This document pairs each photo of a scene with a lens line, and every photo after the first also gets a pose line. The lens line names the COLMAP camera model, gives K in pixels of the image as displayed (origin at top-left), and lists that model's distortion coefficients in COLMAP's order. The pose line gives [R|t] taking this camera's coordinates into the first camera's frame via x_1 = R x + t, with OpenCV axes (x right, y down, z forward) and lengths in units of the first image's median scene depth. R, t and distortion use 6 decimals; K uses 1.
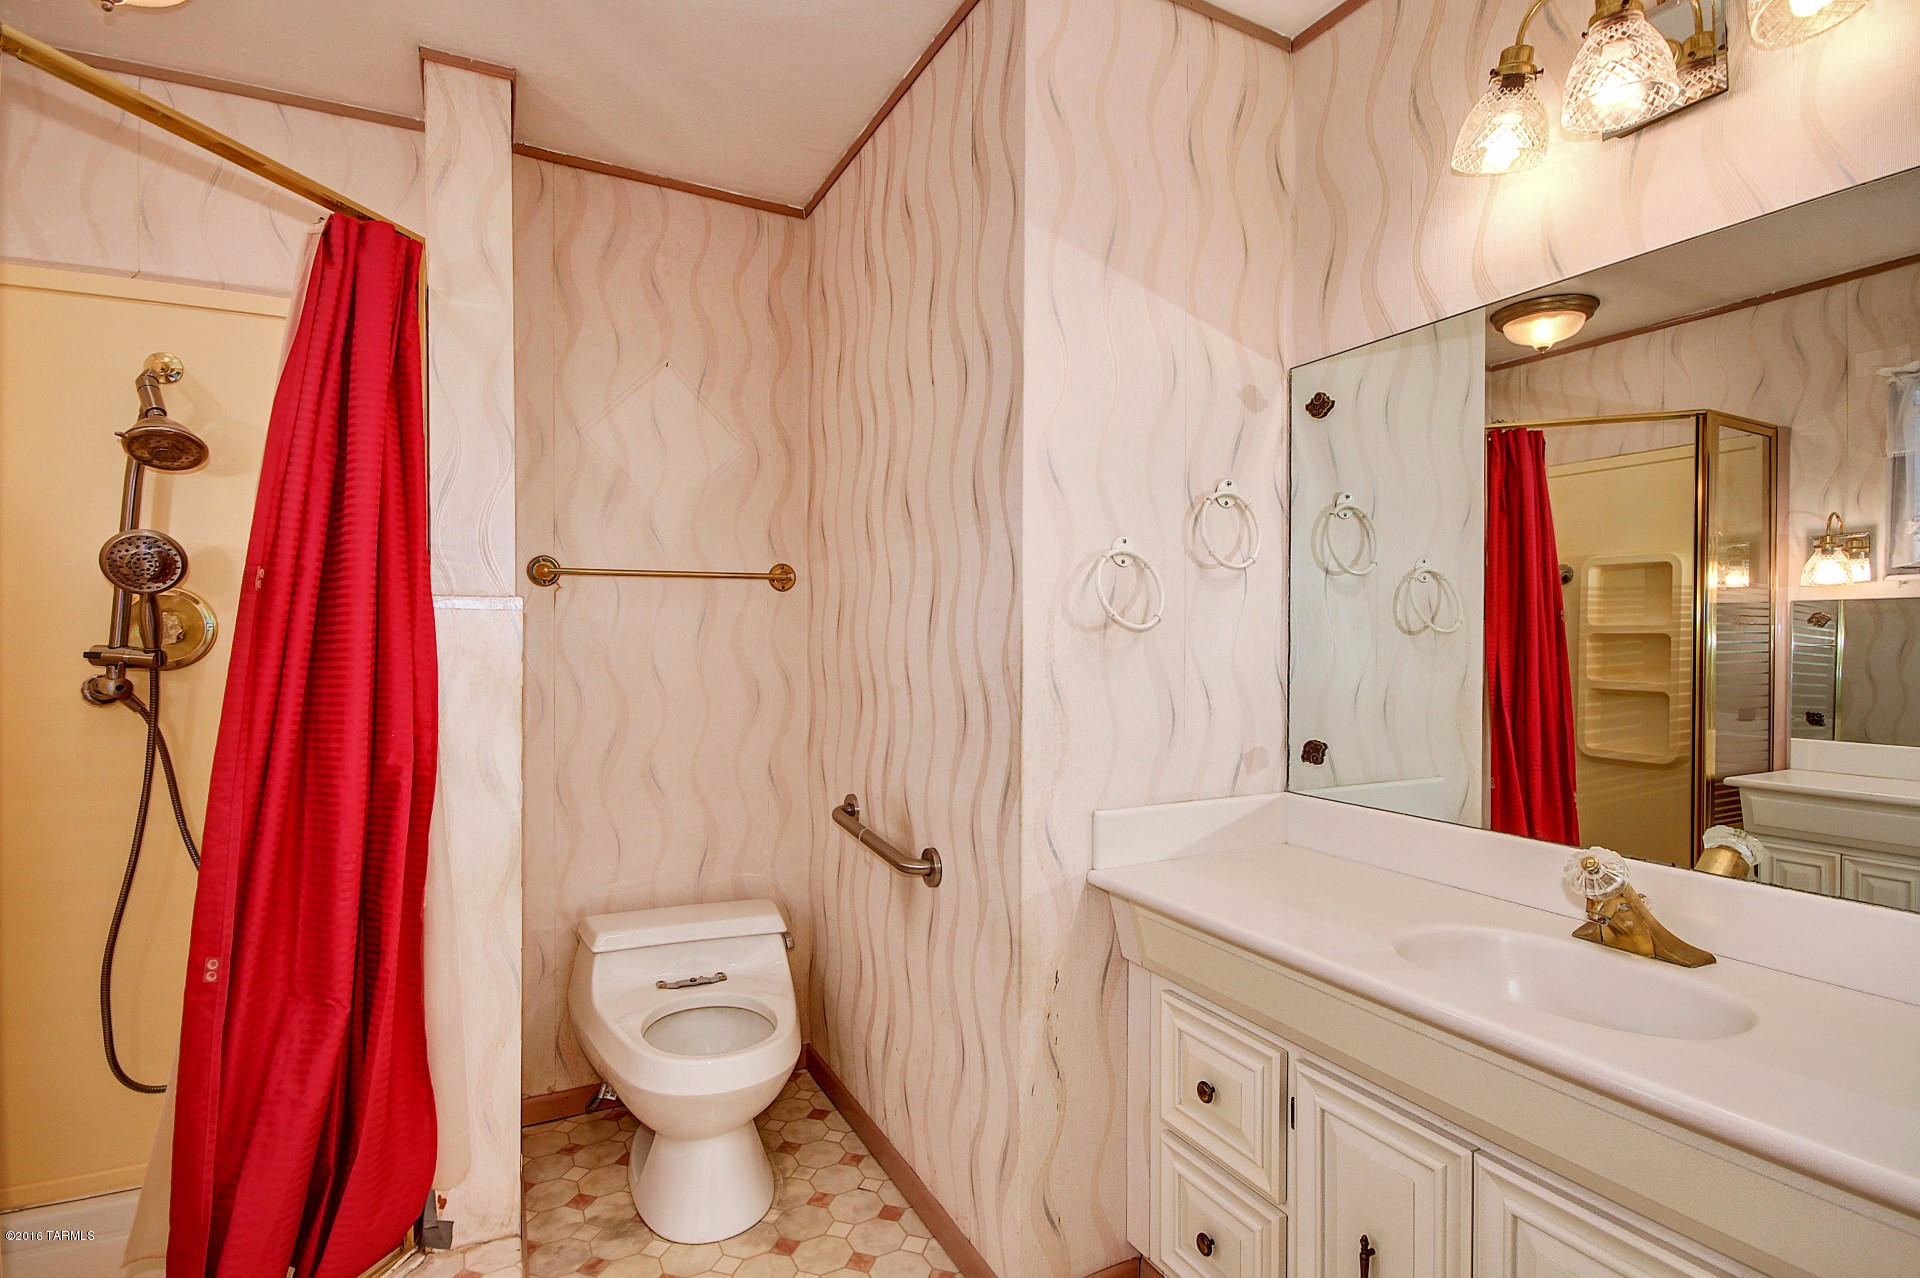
lens RADIAL K [[925.8, 0, 968.1], [0, 925.8, 635.8], [0, 0, 1]] dist [-0.002386, -0.000395]
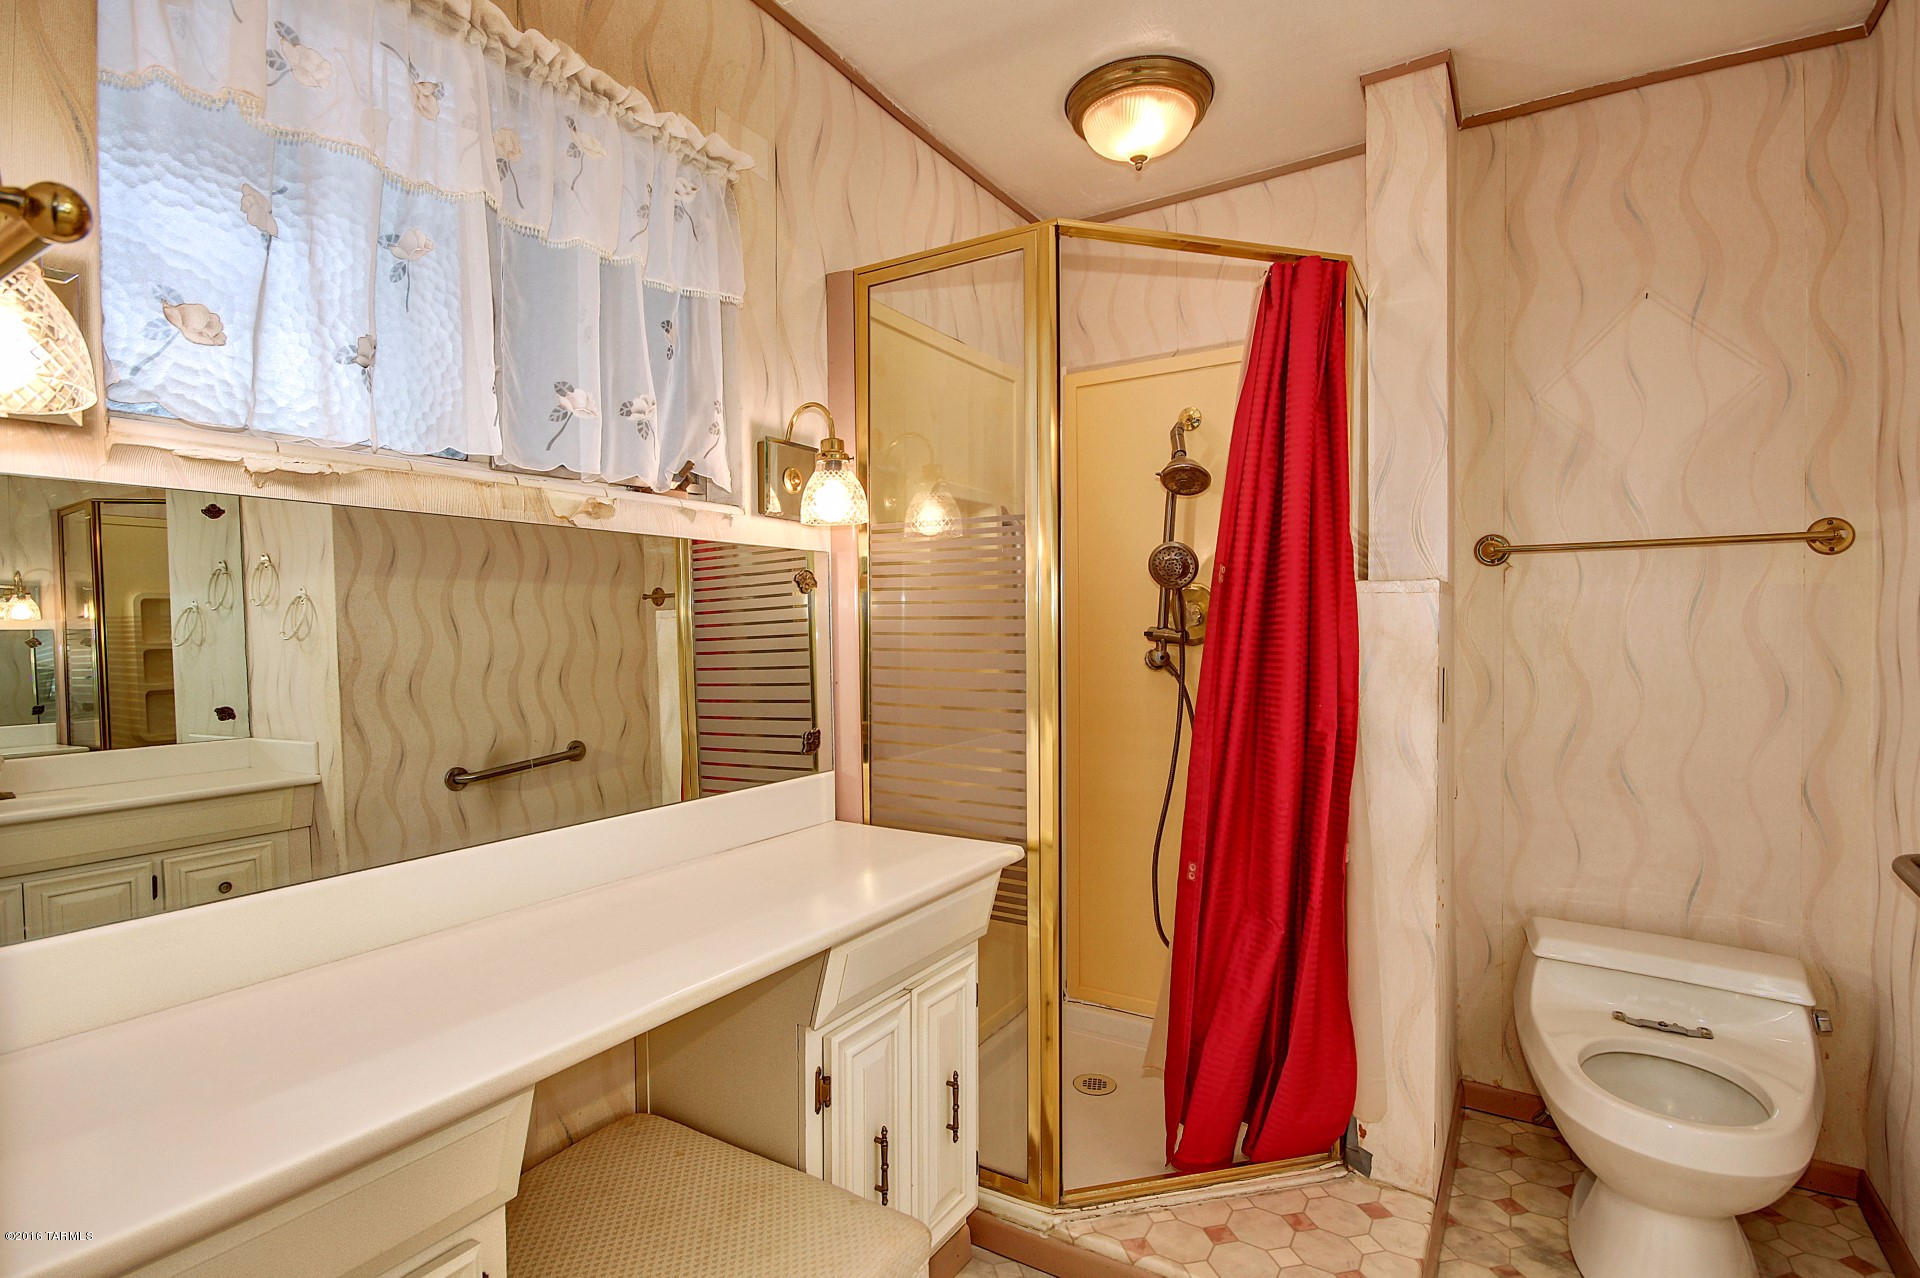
lens RADIAL K [[930.0, 0, 960.0], [0, 930.0, 639.0], [0, 0, 1]] dist [0.003696, -0.011443]
pose [[0.505951, 0.011125, -0.862490, 0.117098], [0.007954, 0.999814, 0.017562, 0.001374], [0.862525, -0.015746, 0.505769, 0.029751]]
